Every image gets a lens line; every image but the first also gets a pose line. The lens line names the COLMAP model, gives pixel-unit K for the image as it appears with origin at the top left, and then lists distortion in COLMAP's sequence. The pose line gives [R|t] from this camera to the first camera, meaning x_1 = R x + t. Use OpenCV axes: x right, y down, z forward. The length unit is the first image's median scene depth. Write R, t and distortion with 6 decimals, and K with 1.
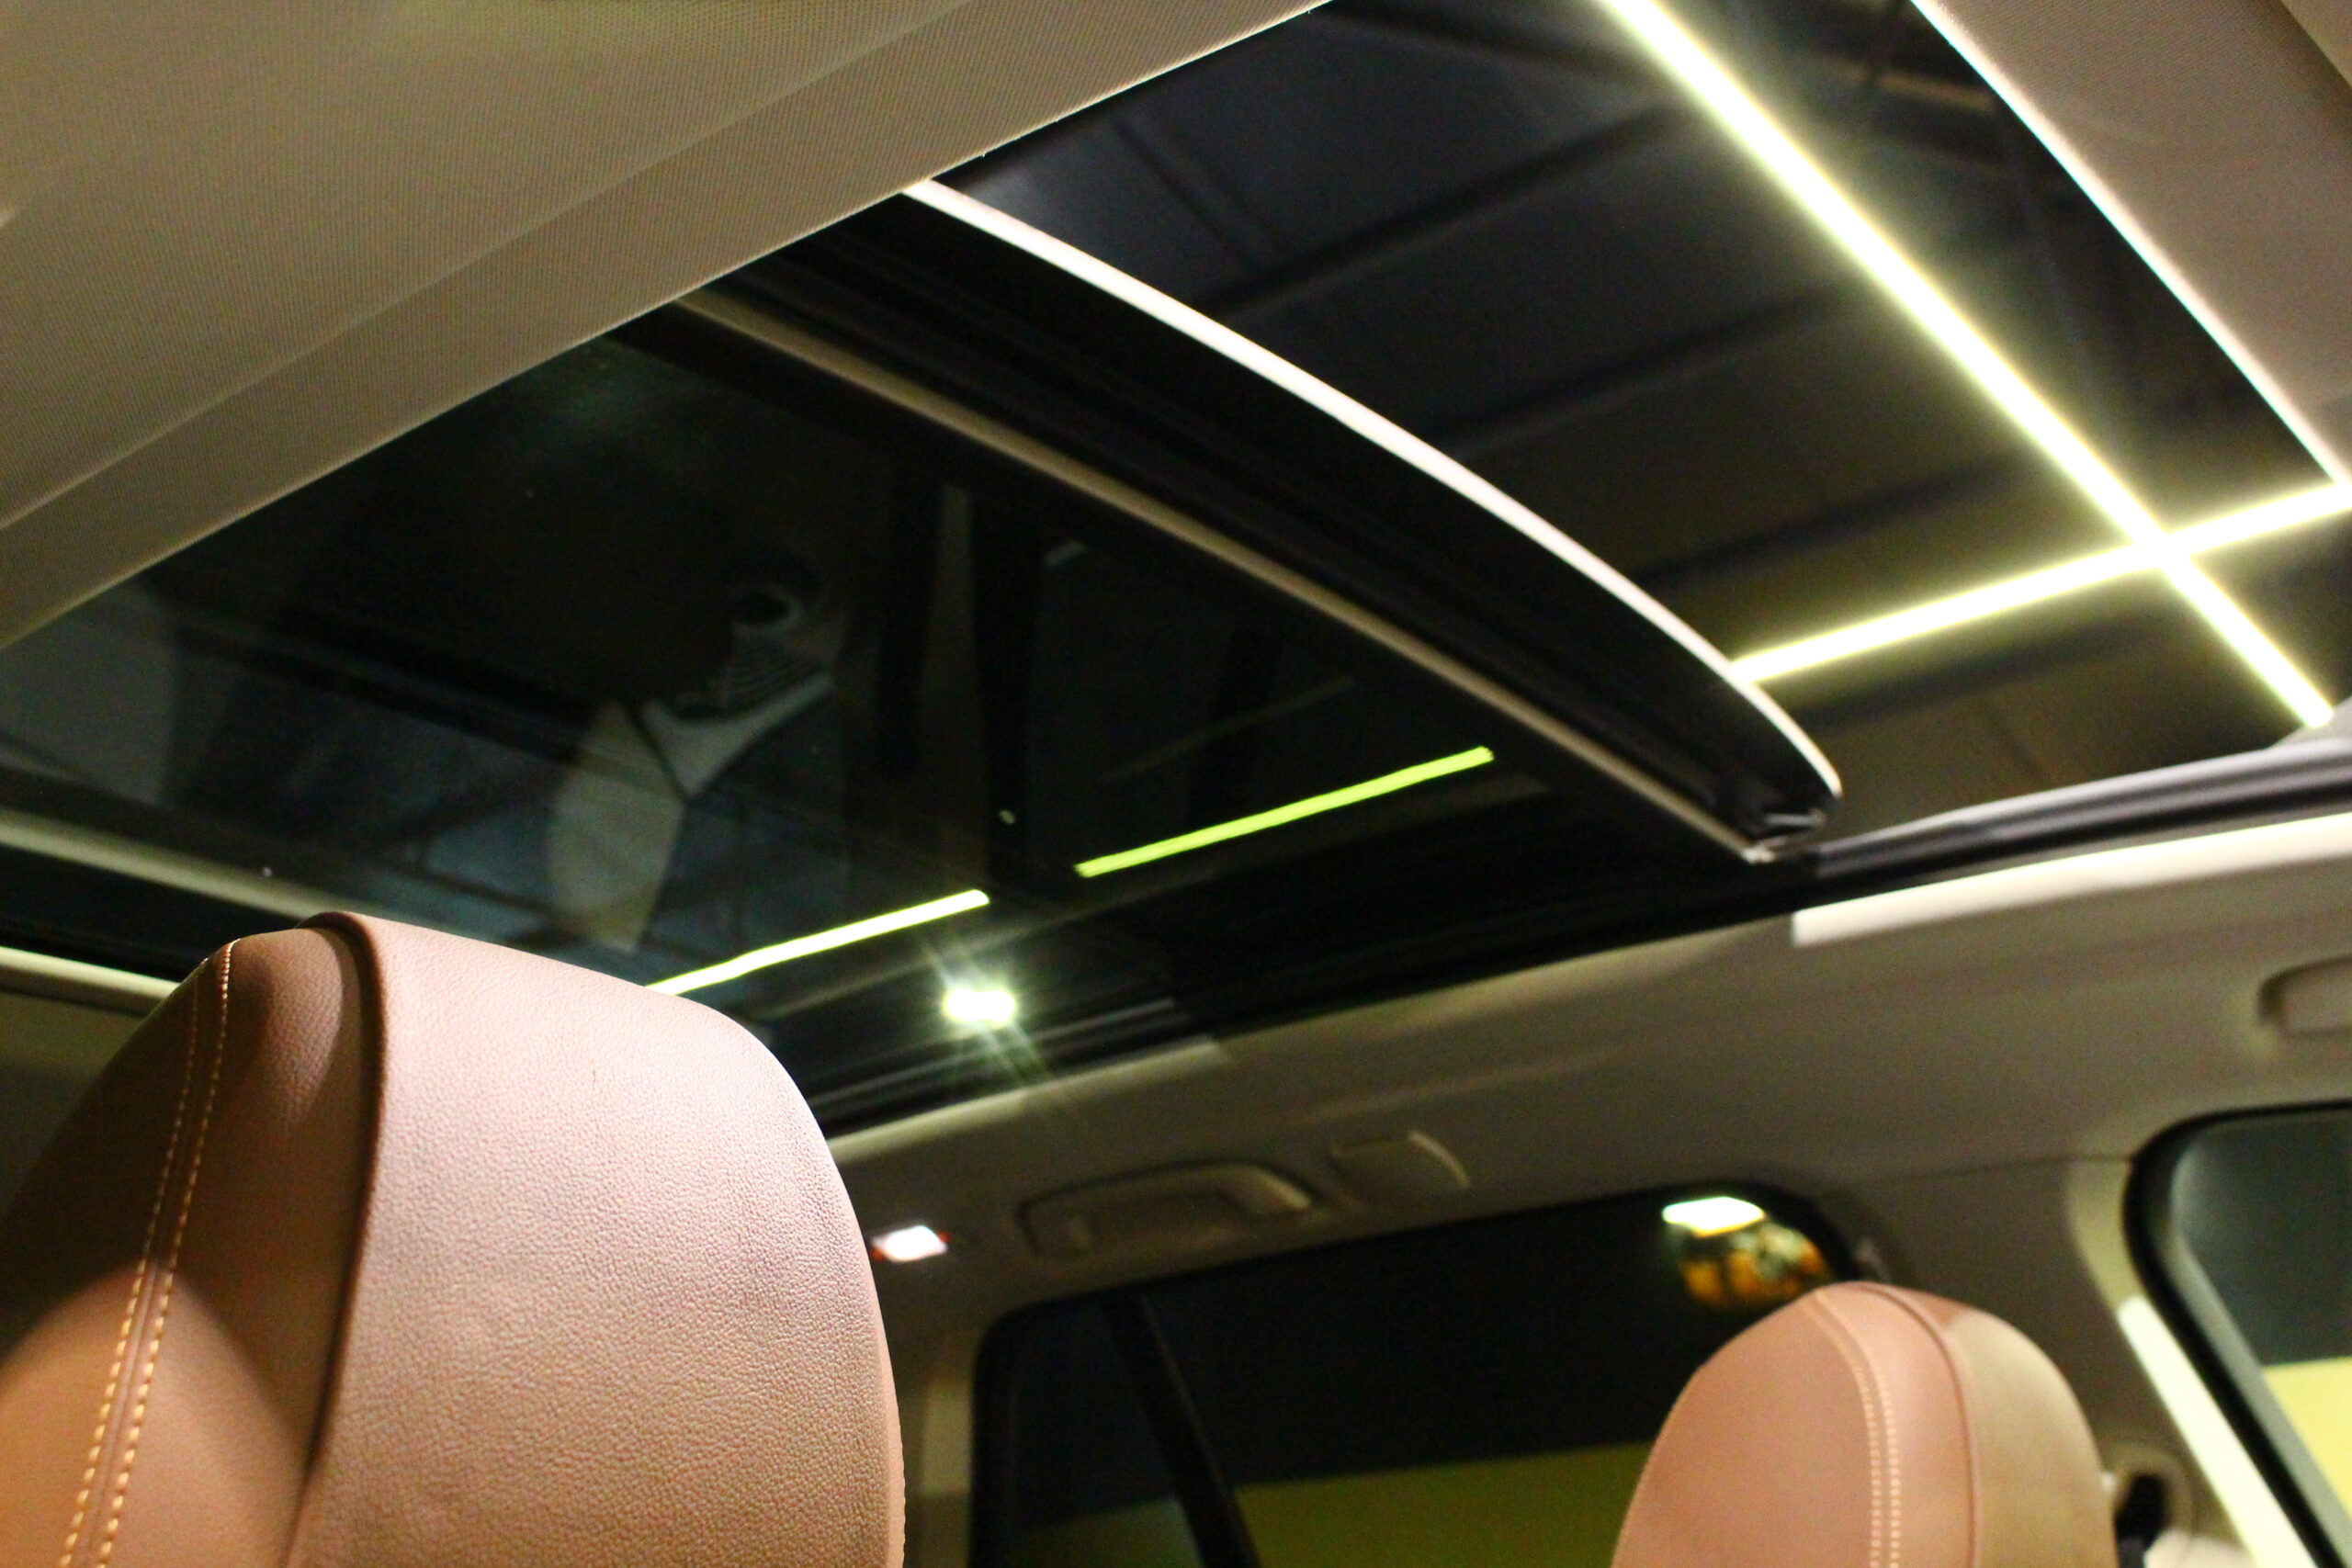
lens RADIAL K [[2572.9, 0, 1176.0], [0, 2572.9, 784.0], [0, 0, 1]] dist [-0.078993, 0.008422]
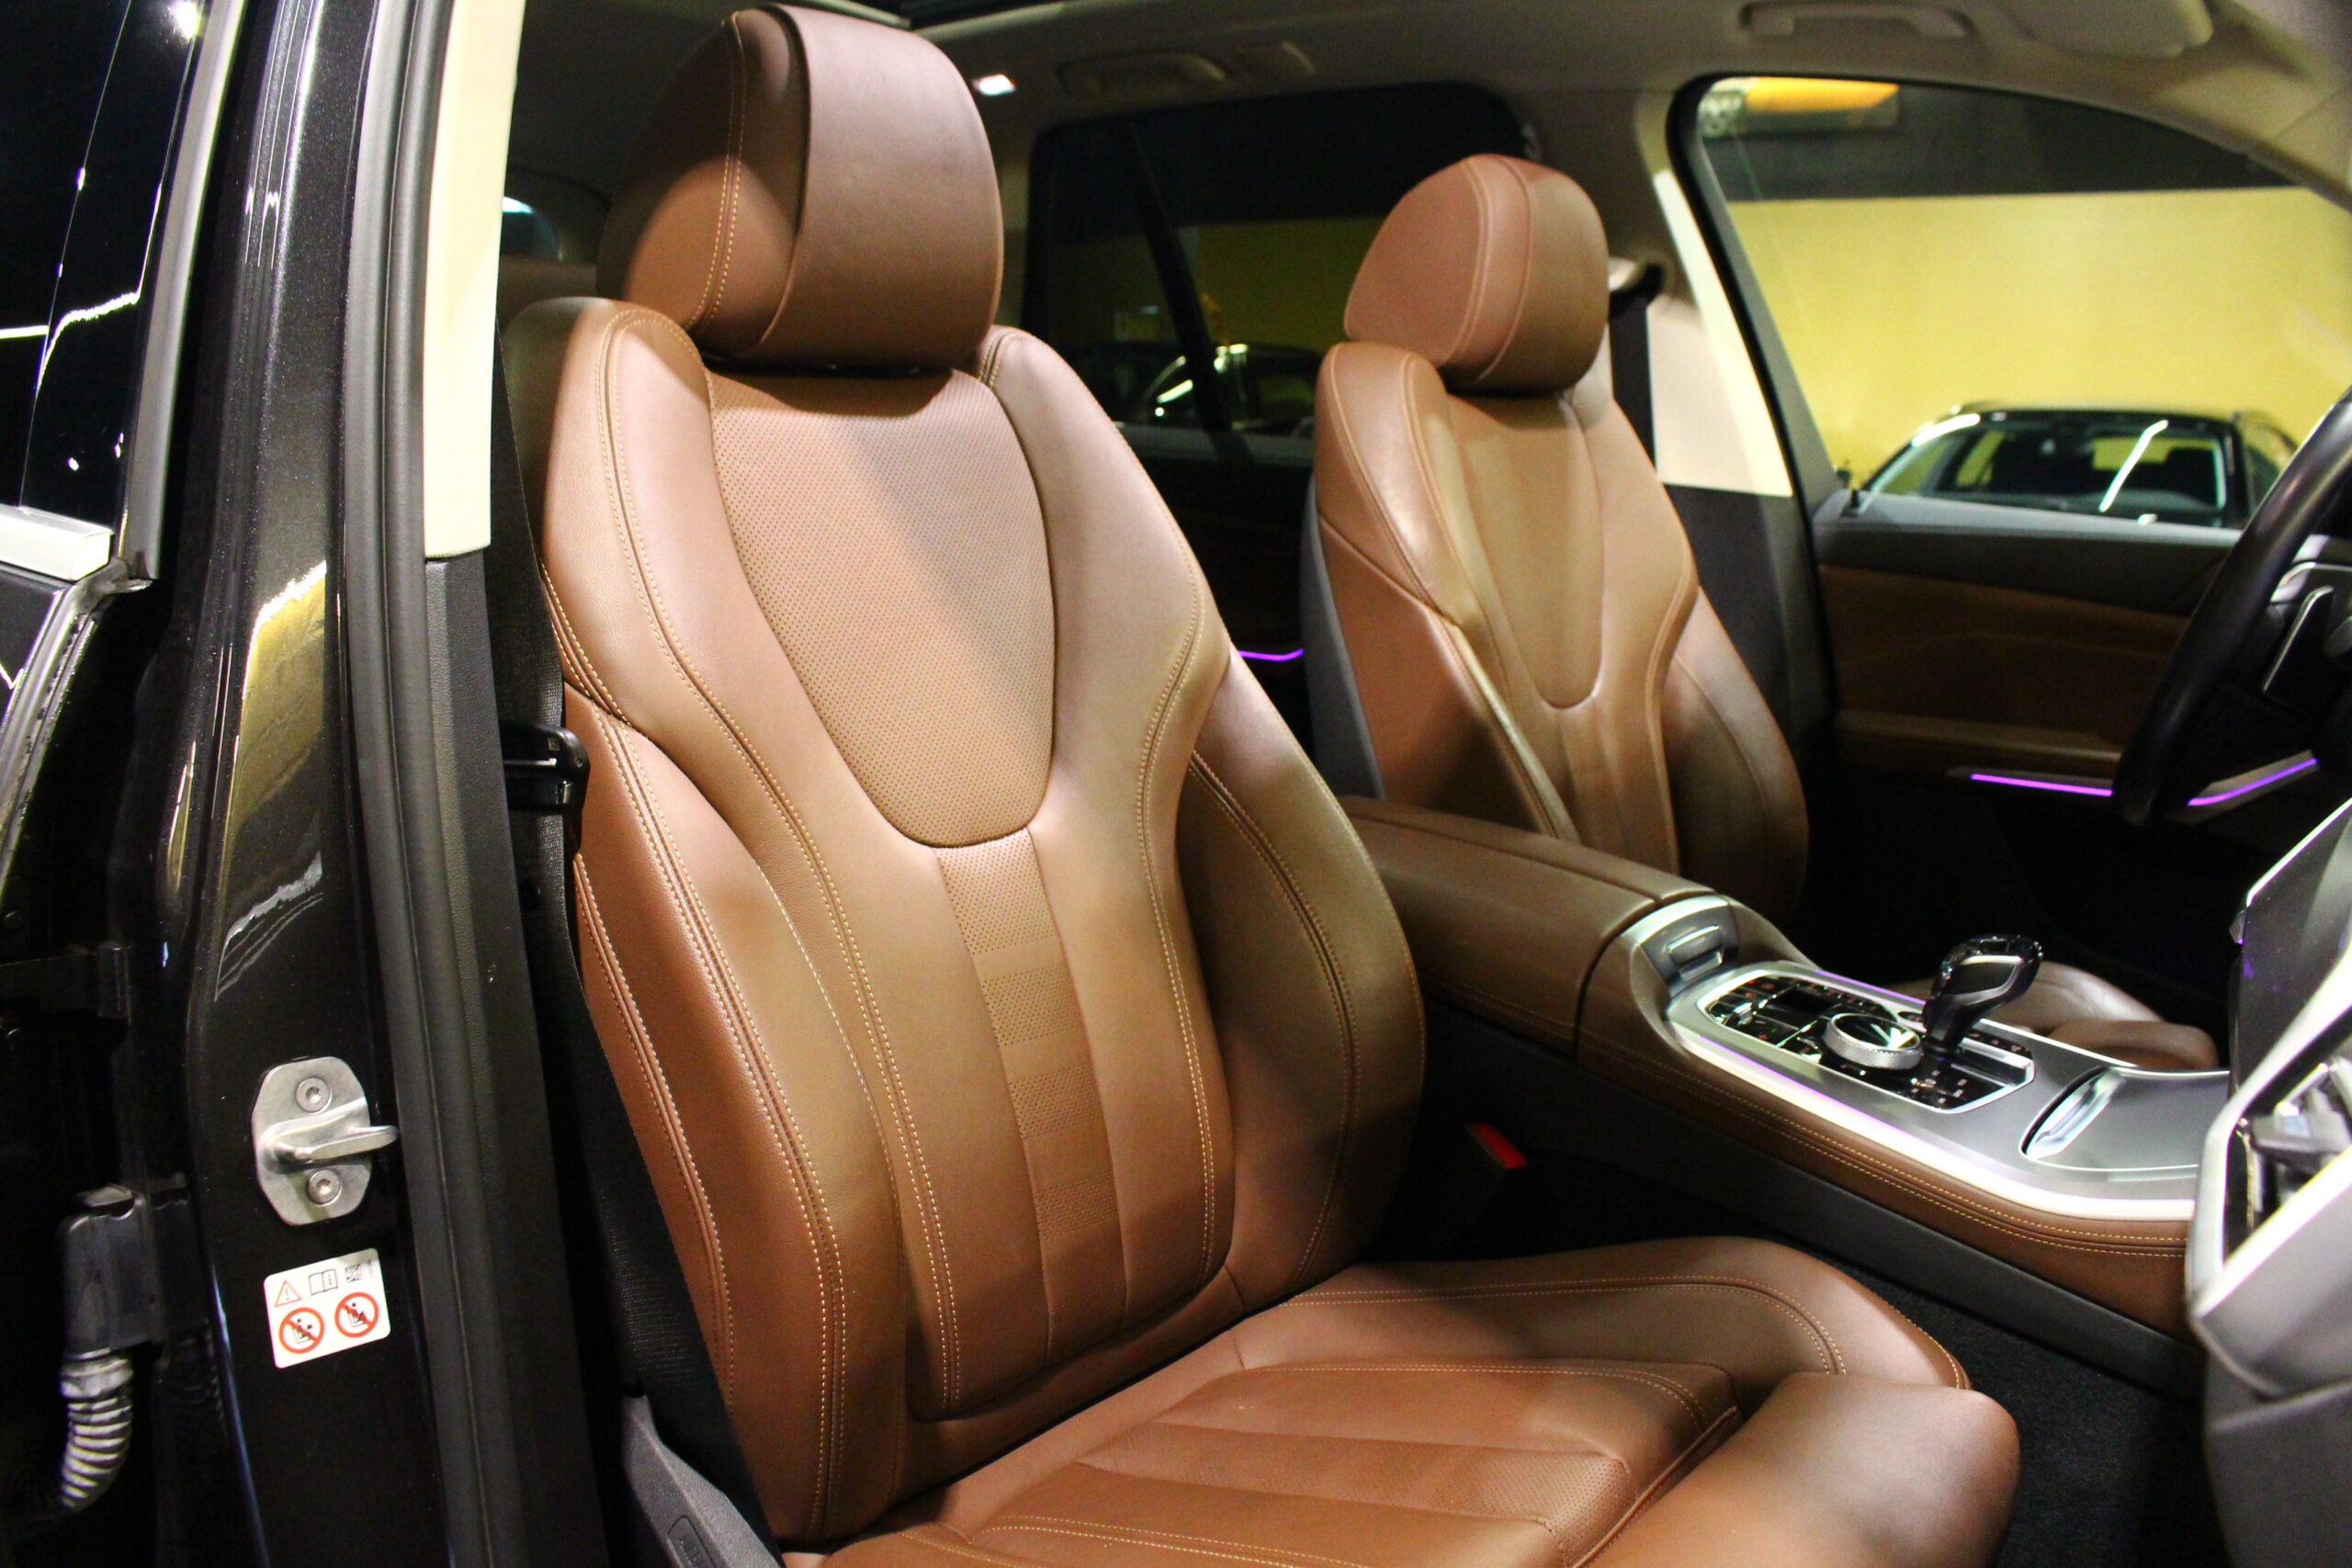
lens RADIAL K [[1914.4, 0, 1176.0], [0, 1914.4, 784.0], [0, 0, 1]] dist [-0.165314, 0.124364]
pose [[0.998657, 0.049846, 0.014143, 0.029221], [-0.049753, 0.846307, 0.530367, -0.121232], [0.014468, -0.530358, 0.847650, -0.390166]]
